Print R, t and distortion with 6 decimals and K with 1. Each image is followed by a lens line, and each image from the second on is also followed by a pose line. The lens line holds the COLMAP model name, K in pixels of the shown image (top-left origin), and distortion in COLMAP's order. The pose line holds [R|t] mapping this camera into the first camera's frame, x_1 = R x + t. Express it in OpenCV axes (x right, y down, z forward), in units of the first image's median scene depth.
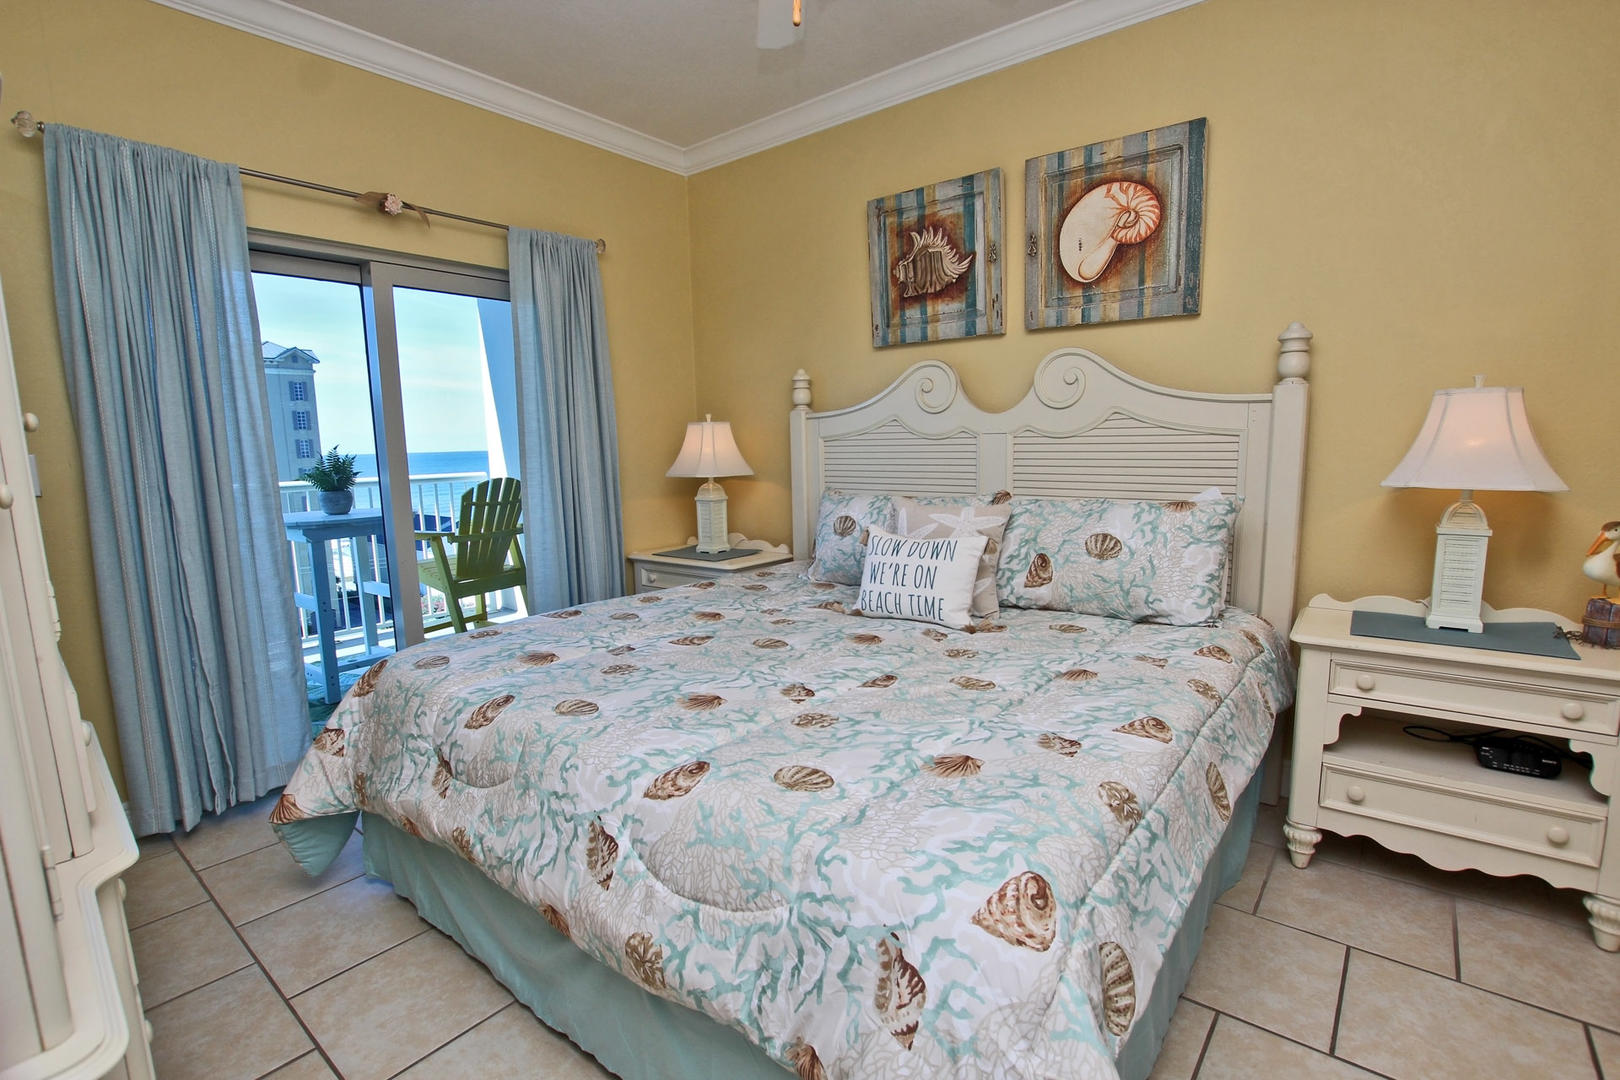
lens RADIAL K [[751.8, 0, 807.2], [0, 751.8, 541.7], [0, 0, 1]] dist [-0.036752, 0.003291]
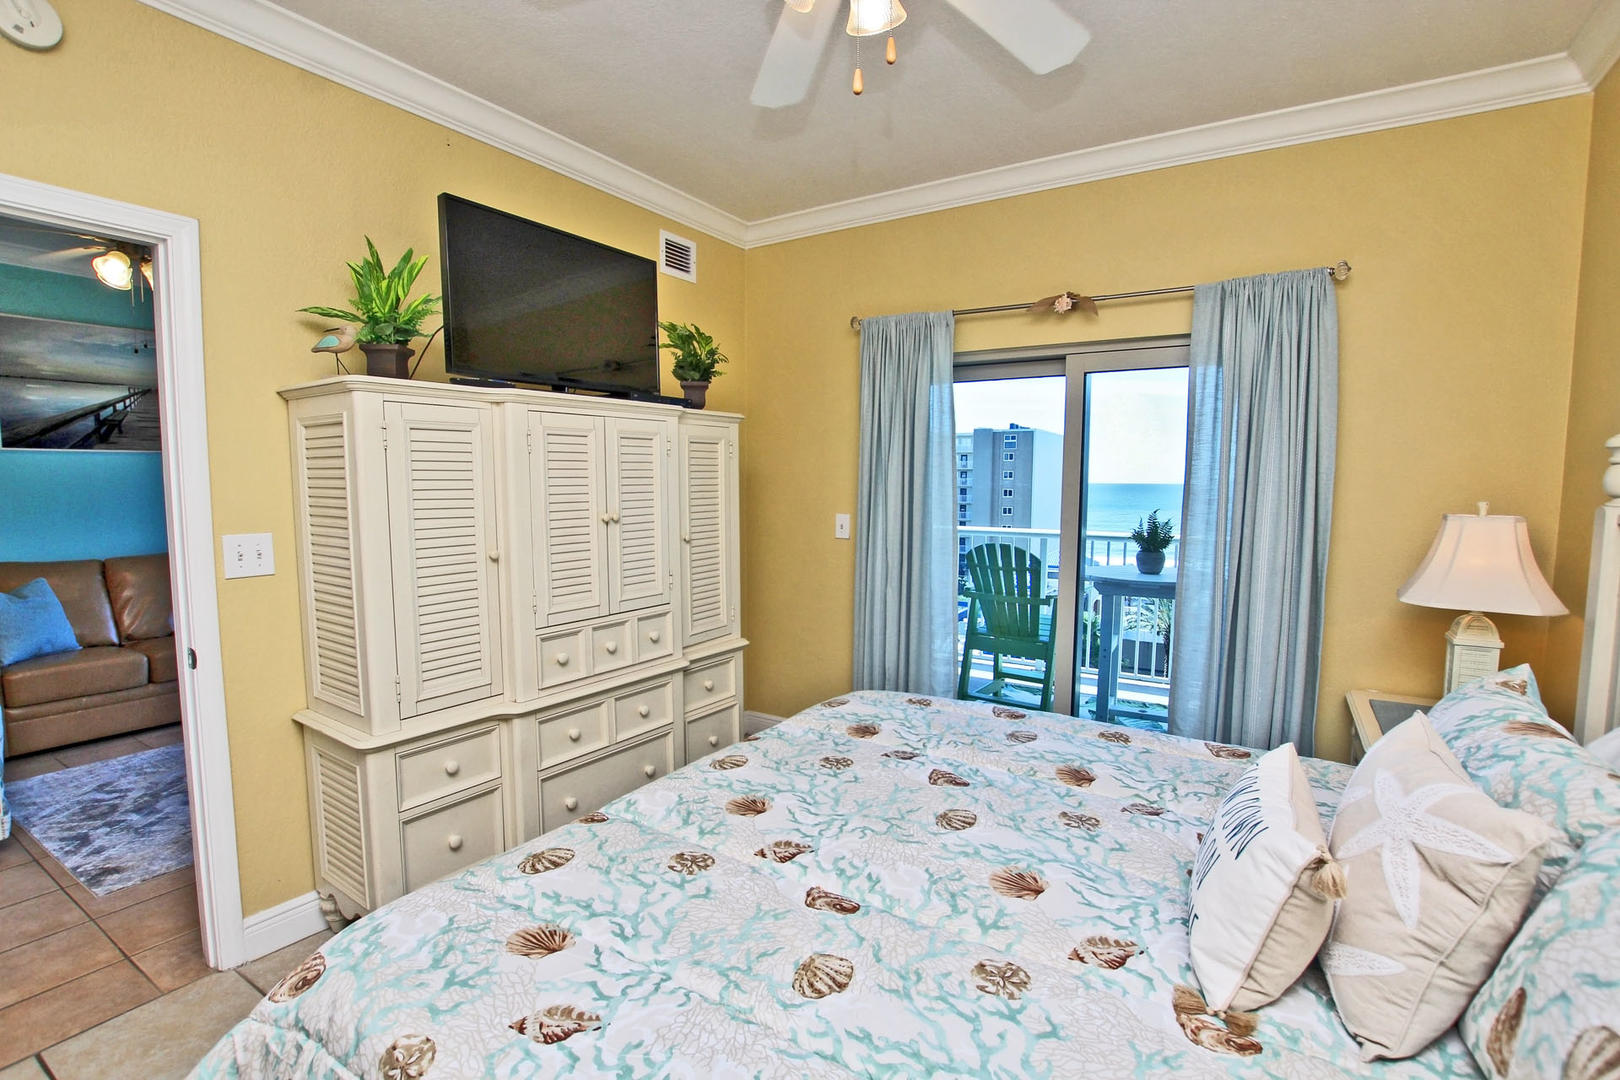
lens RADIAL K [[751.8, 0, 817.3], [0, 751.8, 548.9], [0, 0, 1]] dist [-0.036752, 0.003291]
pose [[0.139764, 0.121064, -0.982756, 0.679005], [-0.151176, 0.983471, 0.099652, -0.205702], [0.978576, 0.134641, 0.155756, 0.694089]]
